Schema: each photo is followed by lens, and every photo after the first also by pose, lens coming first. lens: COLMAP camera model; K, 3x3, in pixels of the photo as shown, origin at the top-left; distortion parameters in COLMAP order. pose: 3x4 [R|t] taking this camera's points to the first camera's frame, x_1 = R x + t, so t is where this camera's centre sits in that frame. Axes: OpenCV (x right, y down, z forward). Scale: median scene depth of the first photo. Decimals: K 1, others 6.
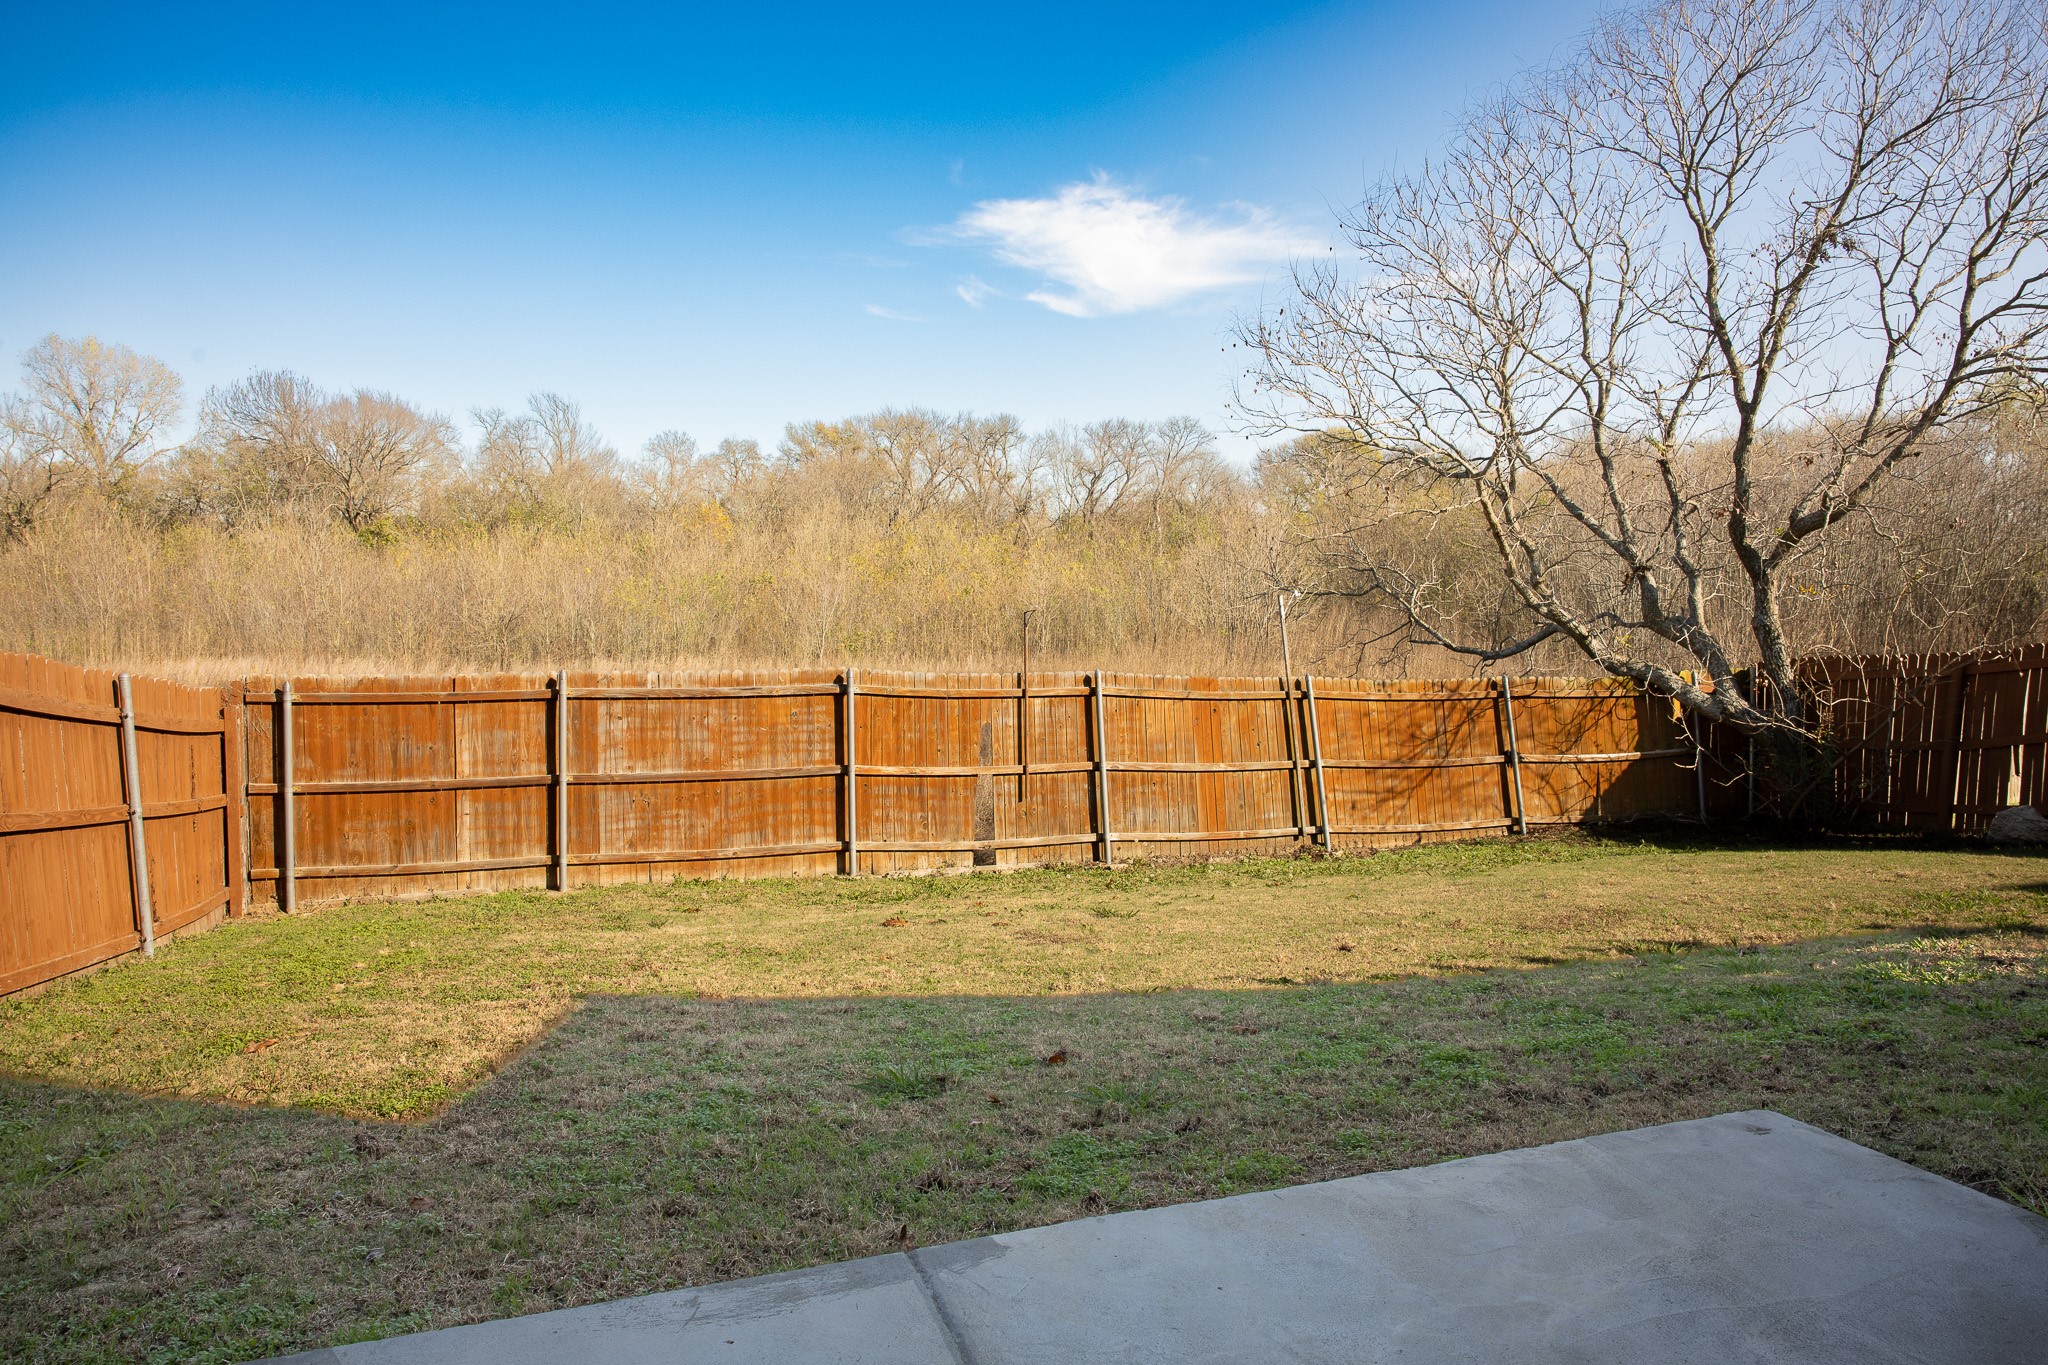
lens RADIAL K [[1391.5, 0, 1024.0], [0, 1391.5, 682.5], [0, 0, 1]] dist [-0.115656, 0.094009]
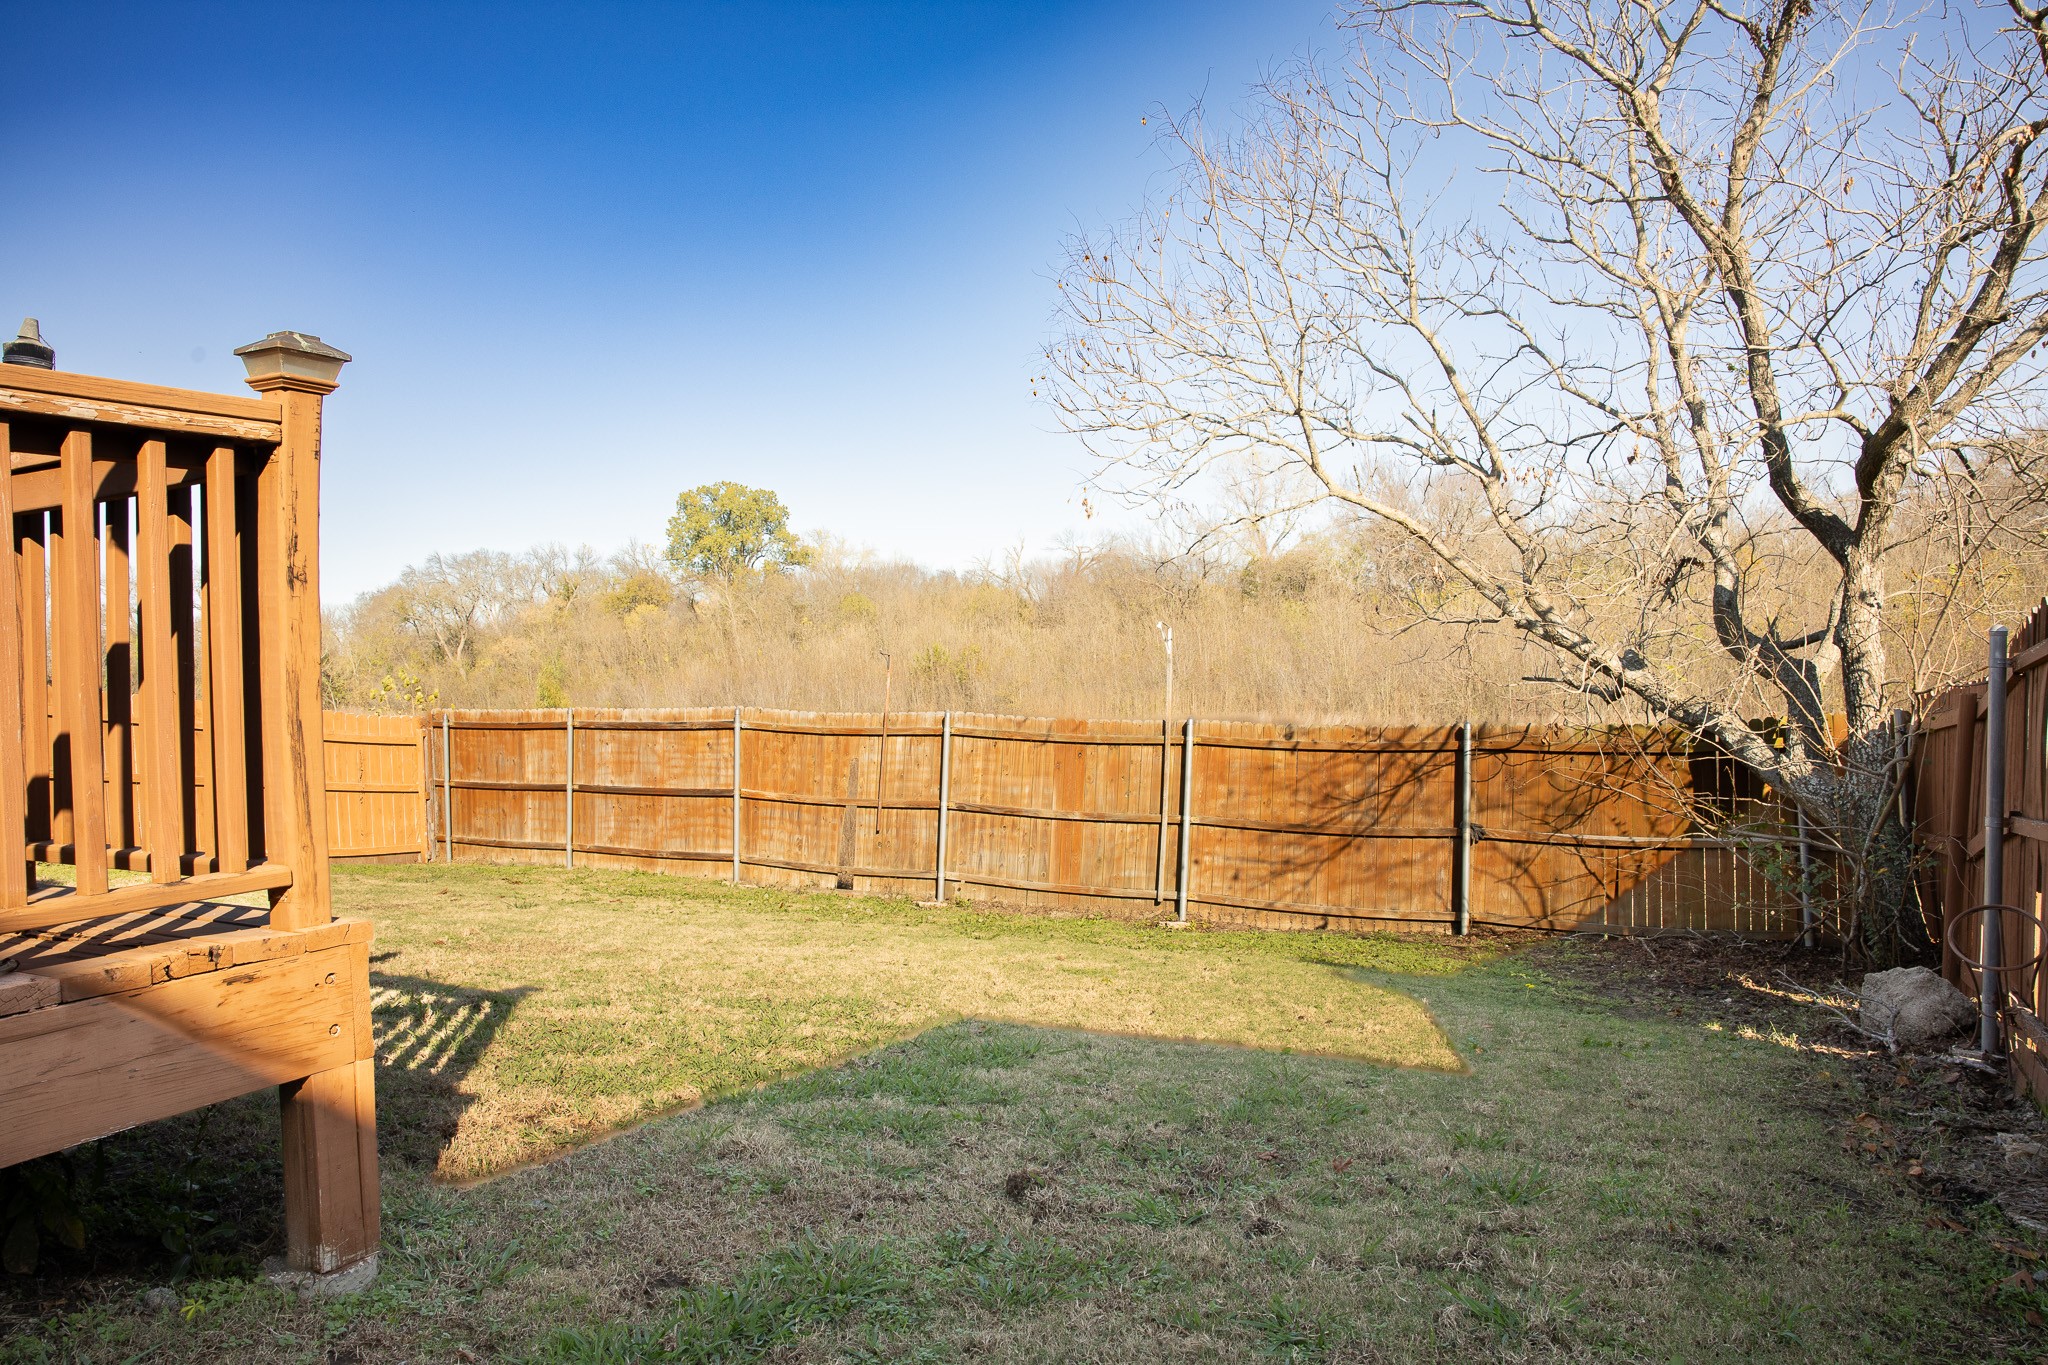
lens RADIAL K [[1391.5, 0, 1024.0], [0, 1391.5, 682.5], [0, 0, 1]] dist [-0.115656, 0.094009]
pose [[0.660197, -0.022509, -0.750755, 0.840190], [-0.029649, 0.997991, -0.055994, 0.025173], [0.750507, 0.059226, 0.658203, 0.358651]]
